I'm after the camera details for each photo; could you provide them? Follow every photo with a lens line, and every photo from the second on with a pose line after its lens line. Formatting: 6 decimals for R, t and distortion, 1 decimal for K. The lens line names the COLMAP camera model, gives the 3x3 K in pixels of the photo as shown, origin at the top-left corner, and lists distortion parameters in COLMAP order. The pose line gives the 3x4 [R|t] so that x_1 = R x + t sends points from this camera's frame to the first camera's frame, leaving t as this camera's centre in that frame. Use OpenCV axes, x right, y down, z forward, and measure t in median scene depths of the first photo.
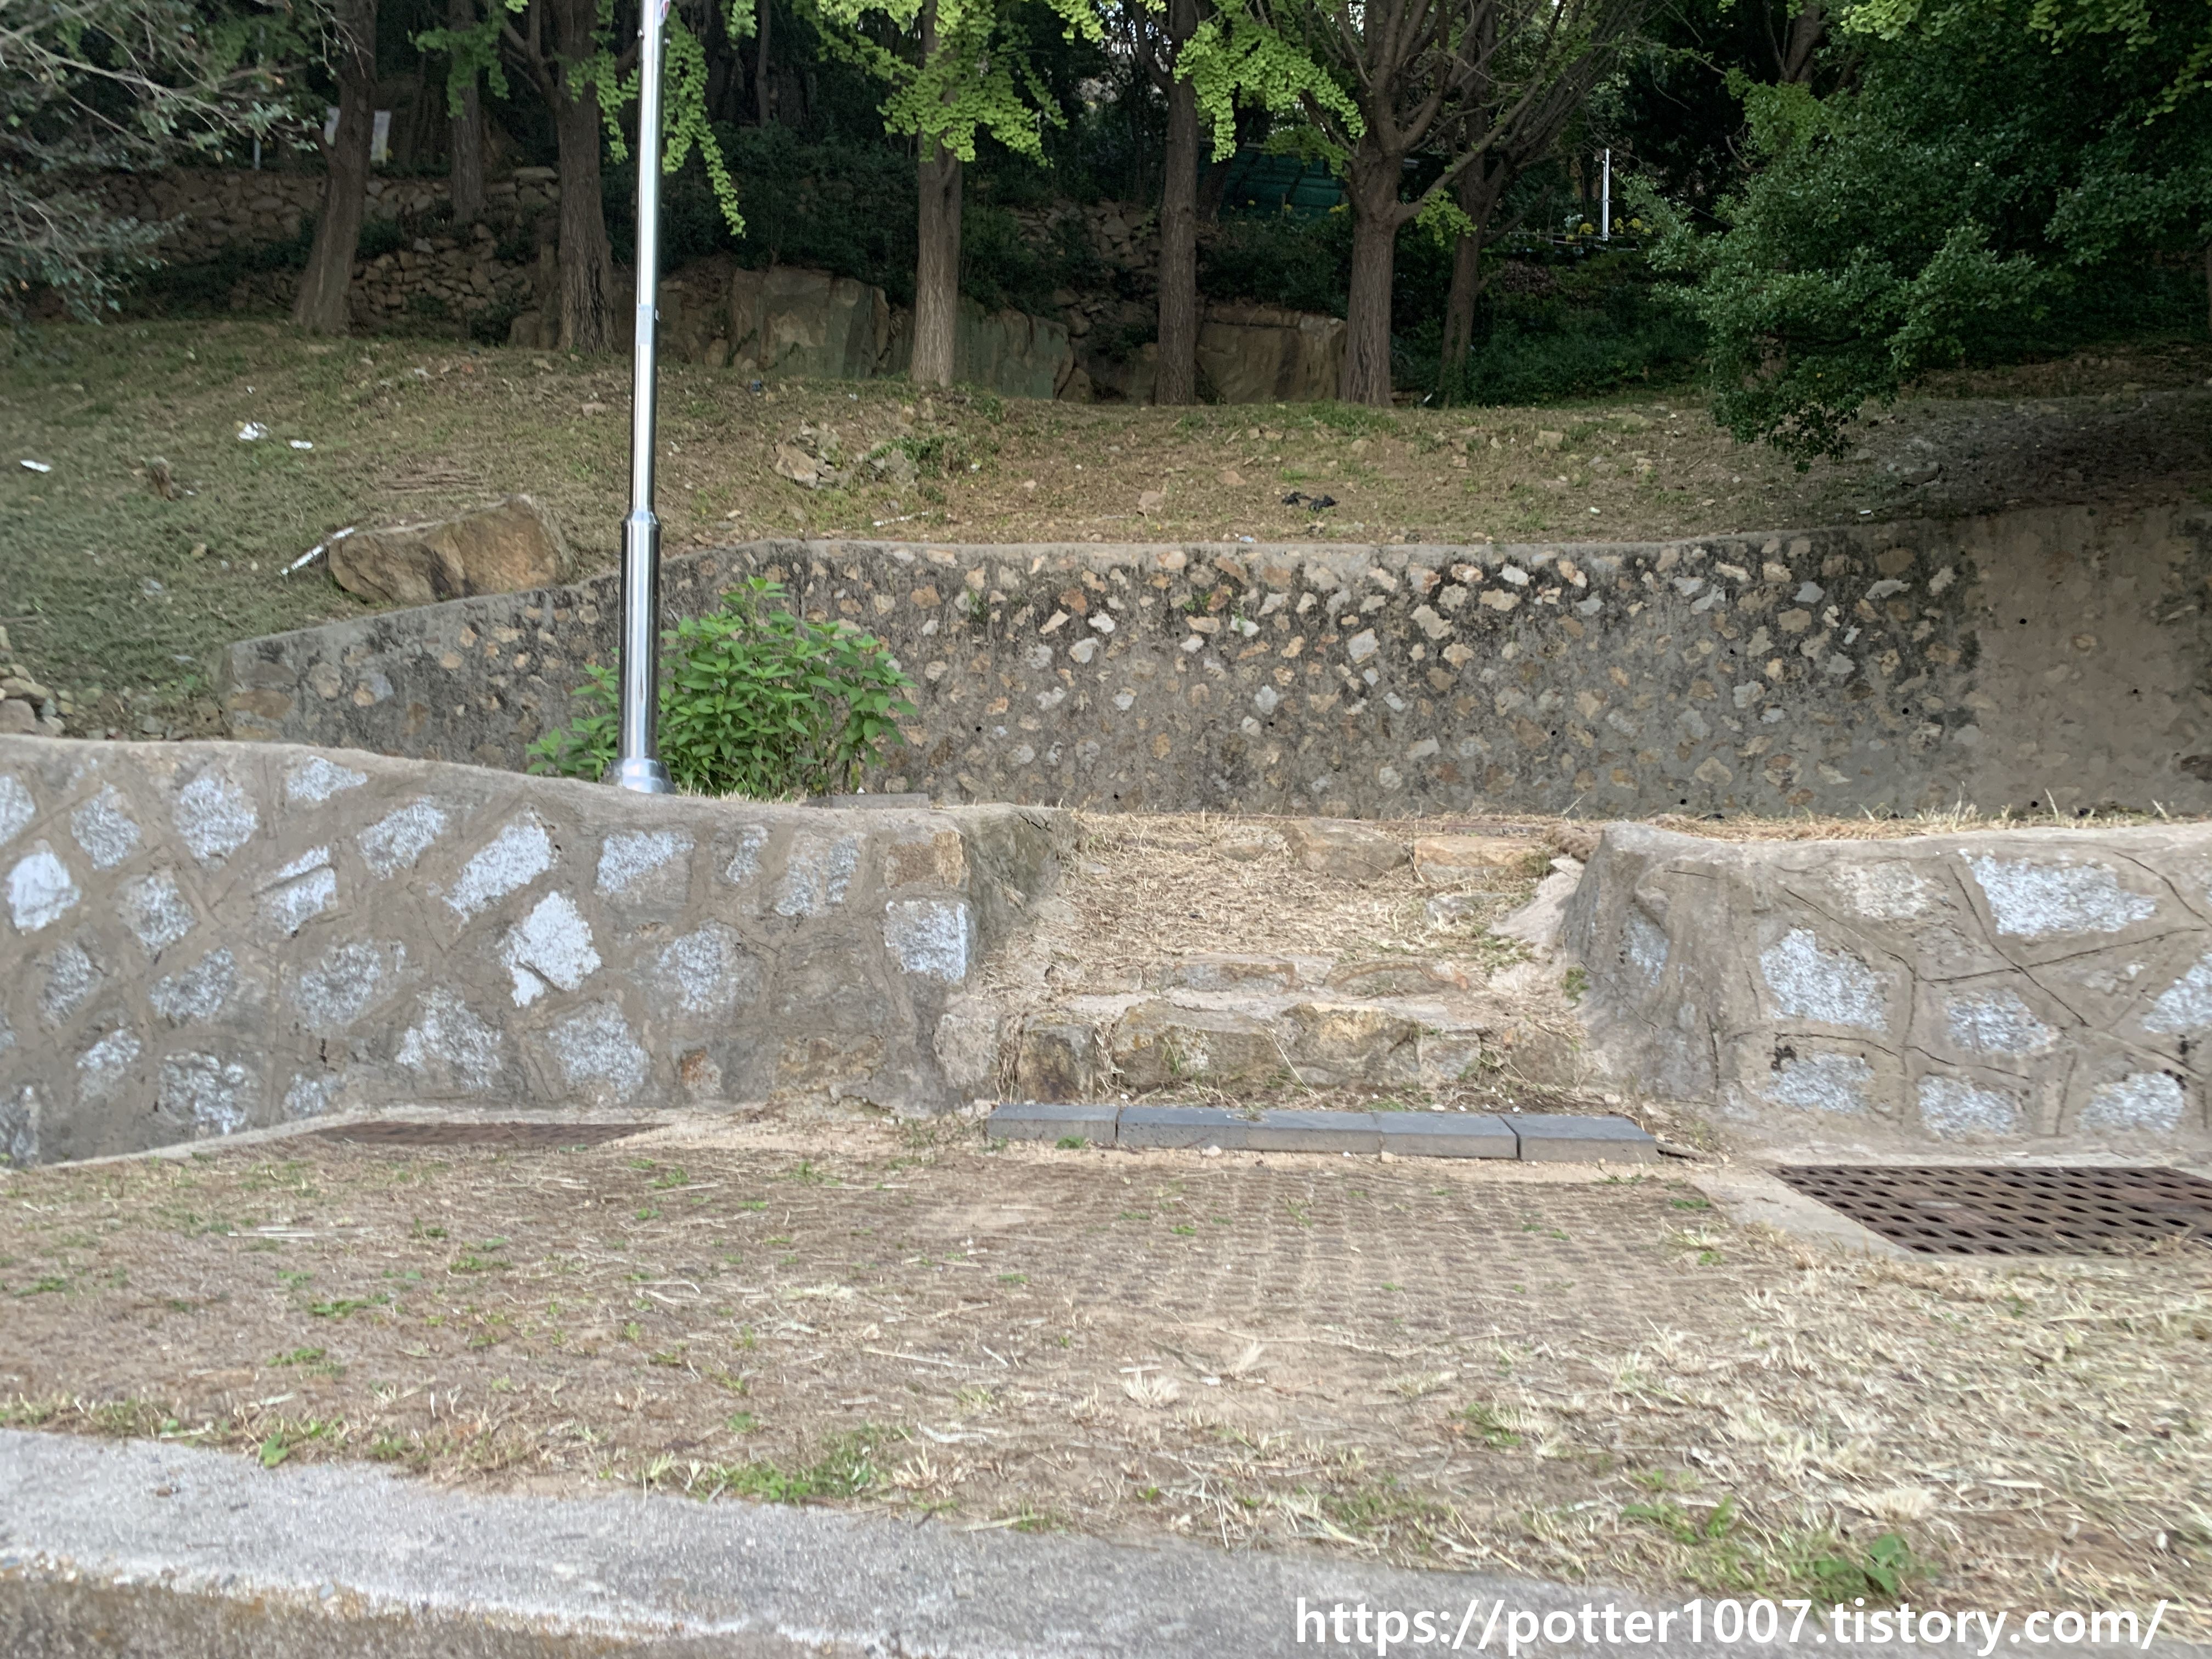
lens RADIAL K [[1706.5, 0, 1098.4], [0, 1706.5, 824.5], [0, 0, 1]] dist [0.039107, -0.004697]
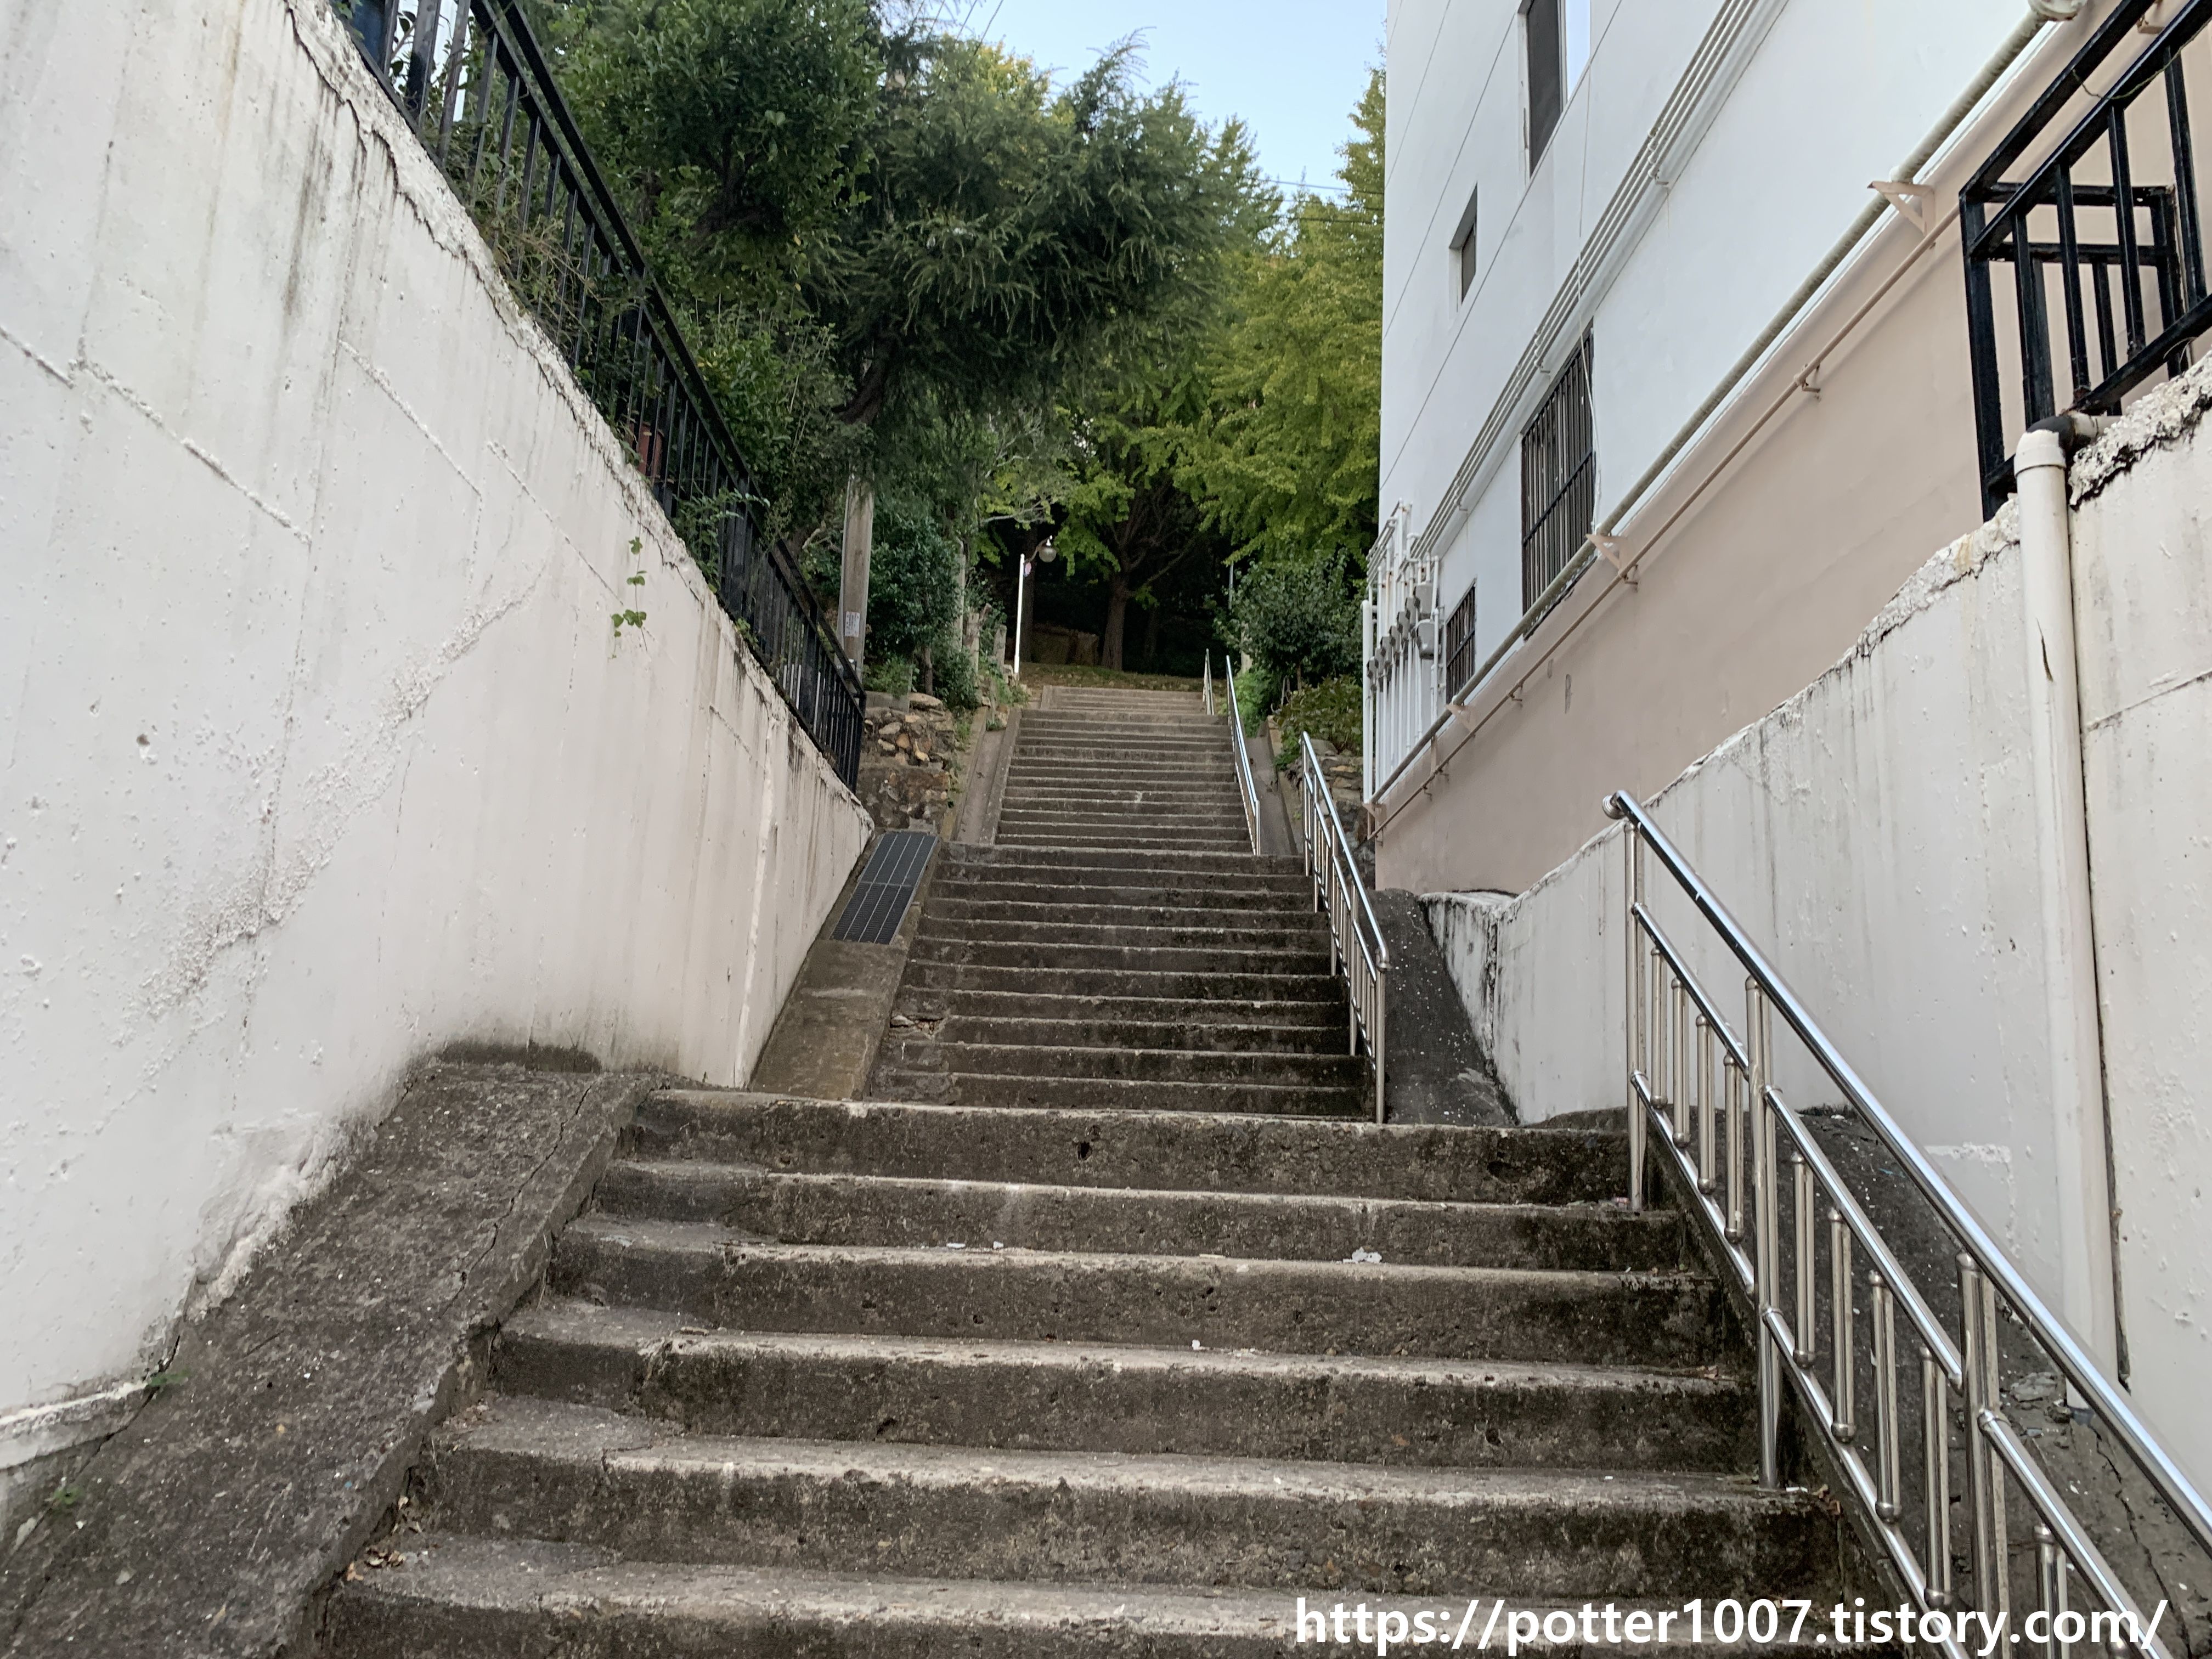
lens RADIAL K [[1706.5, 0, 1108.3], [0, 1706.5, 835.9], [0, 0, 1]] dist [0.039107, -0.004697]
pose [[0.980372, 0.067910, 0.185093, -0.328720], [-0.036291, 0.984922, -0.169147, 0.461068], [-0.193789, 0.159110, 0.968055, -1.515969]]
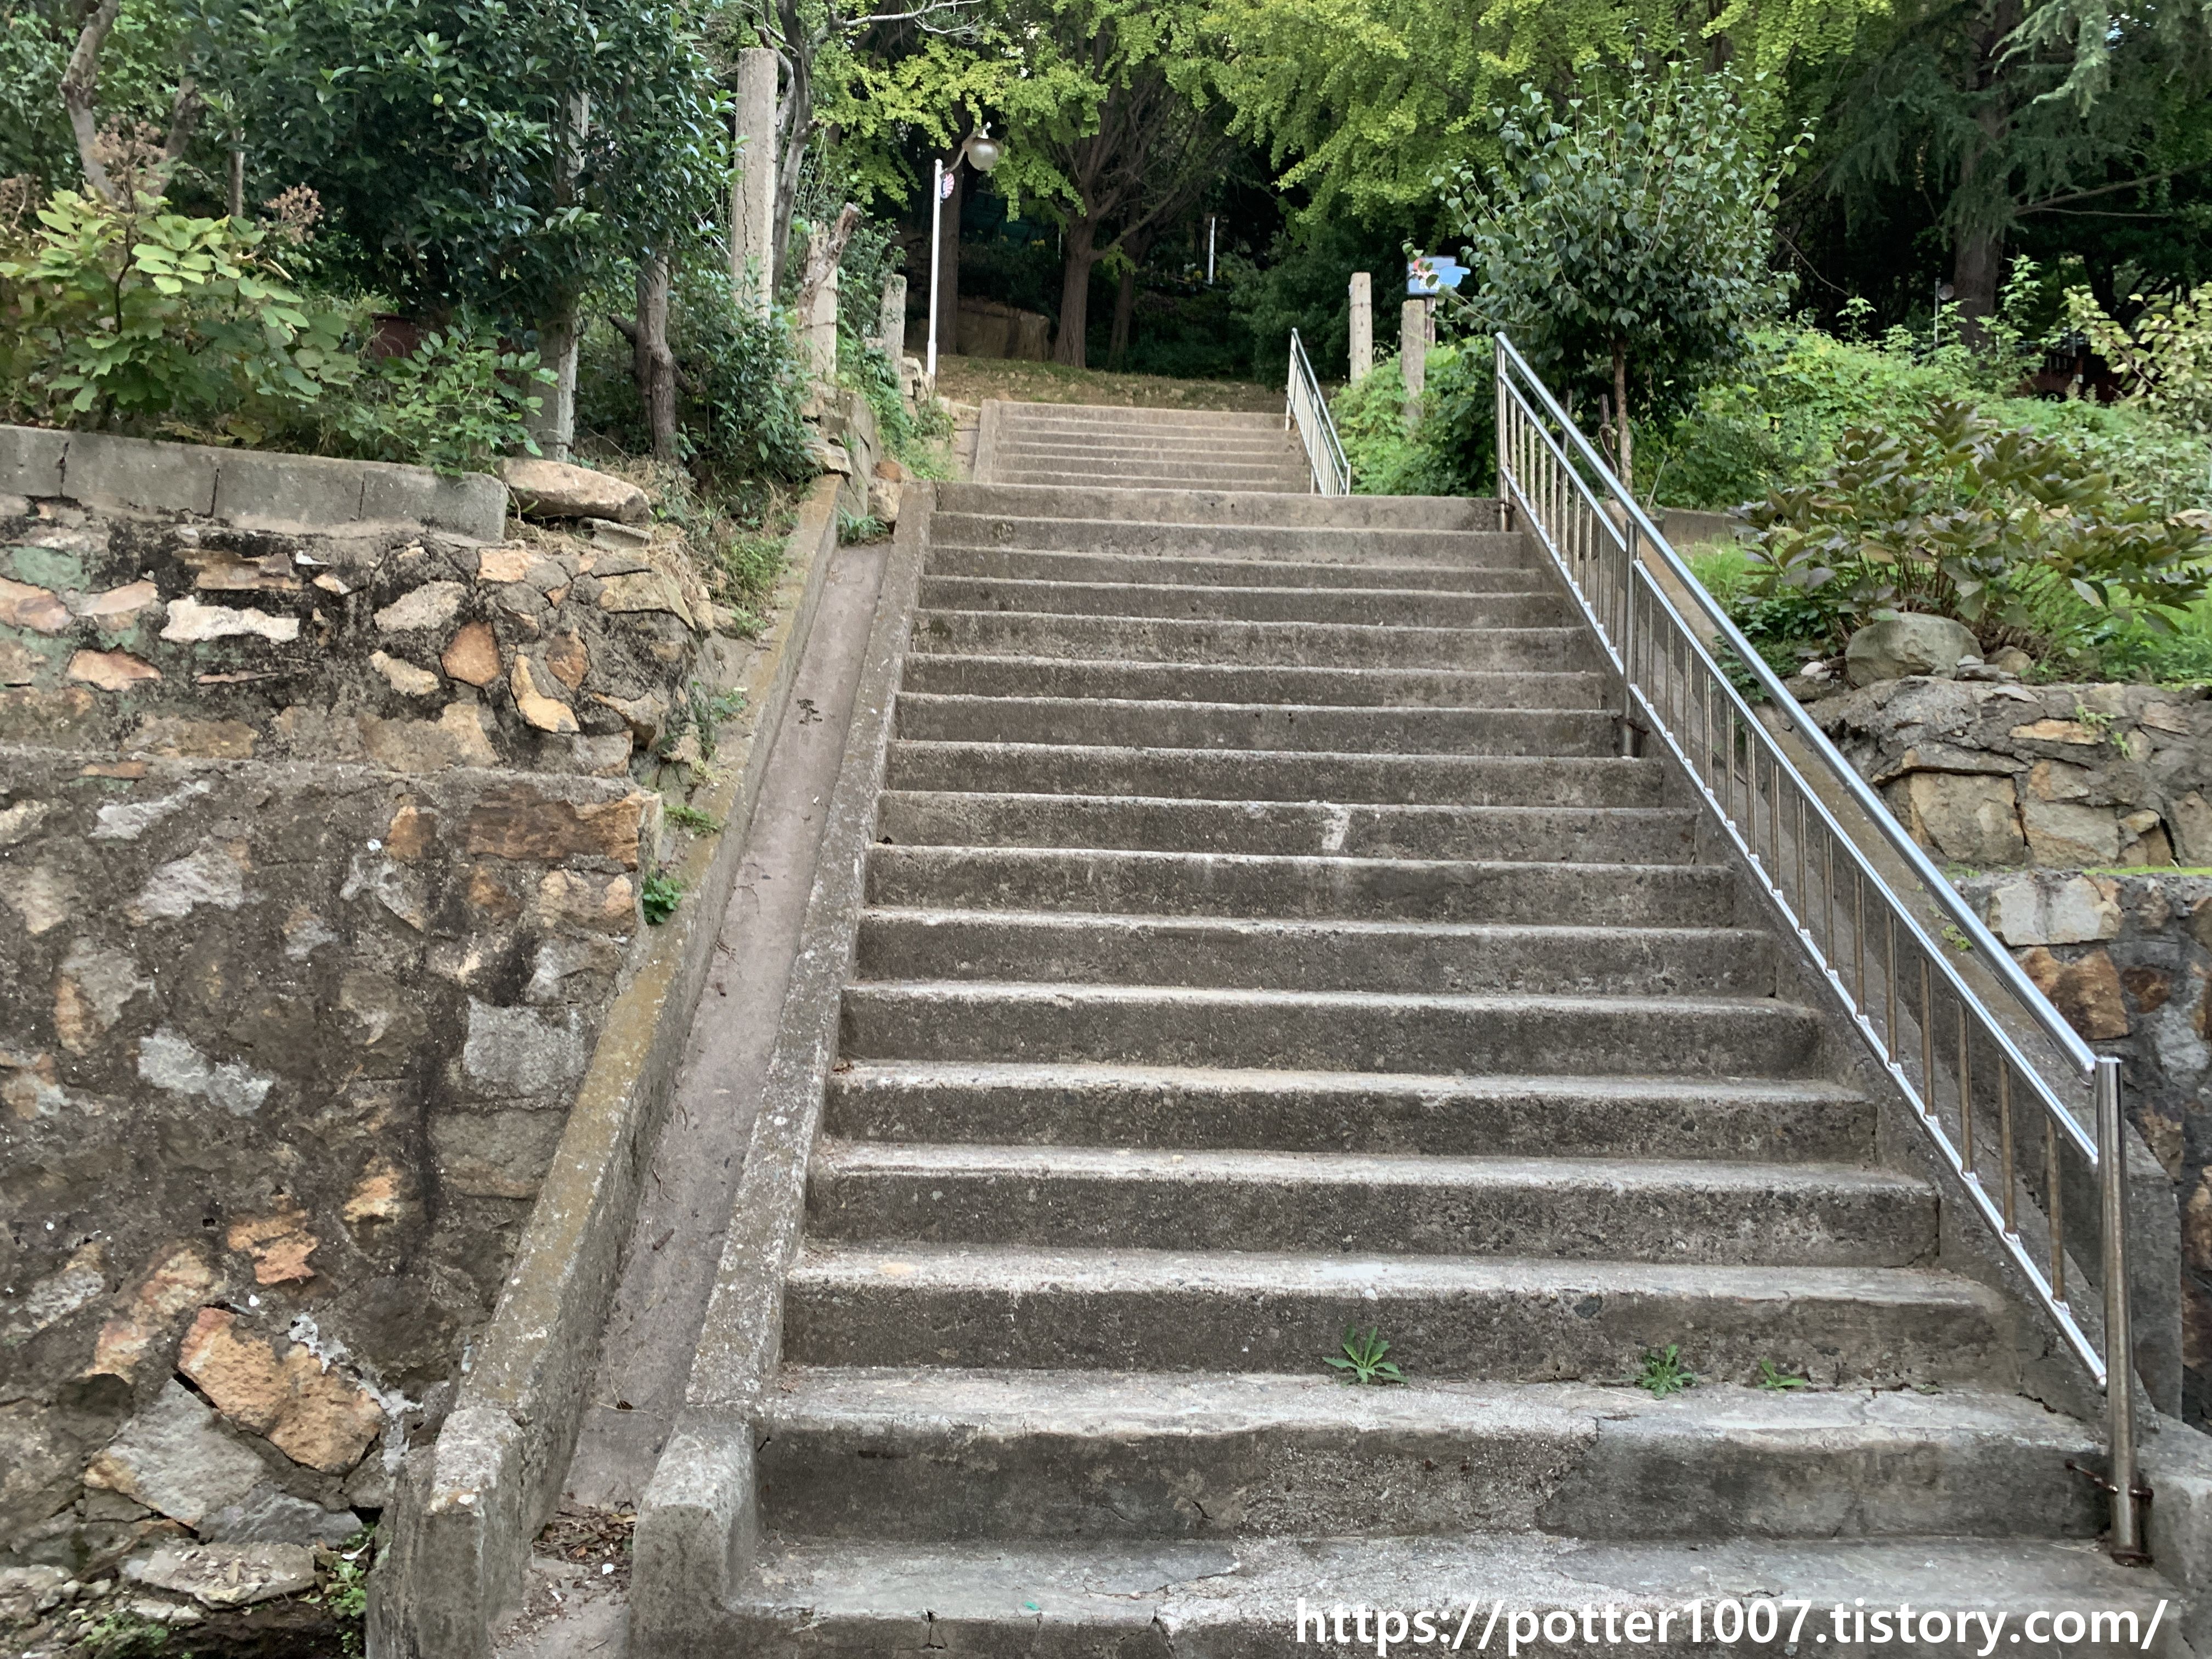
lens RADIAL K [[1706.5, 0, 1100.0], [0, 1706.5, 816.2], [0, 0, 1]] dist [0.039107, -0.004697]
pose [[0.972901, 0.031980, 0.228999, -0.226174], [-0.030416, 0.999484, -0.010355, 0.255558], [-0.229212, 0.003109, 0.973372, -0.773177]]
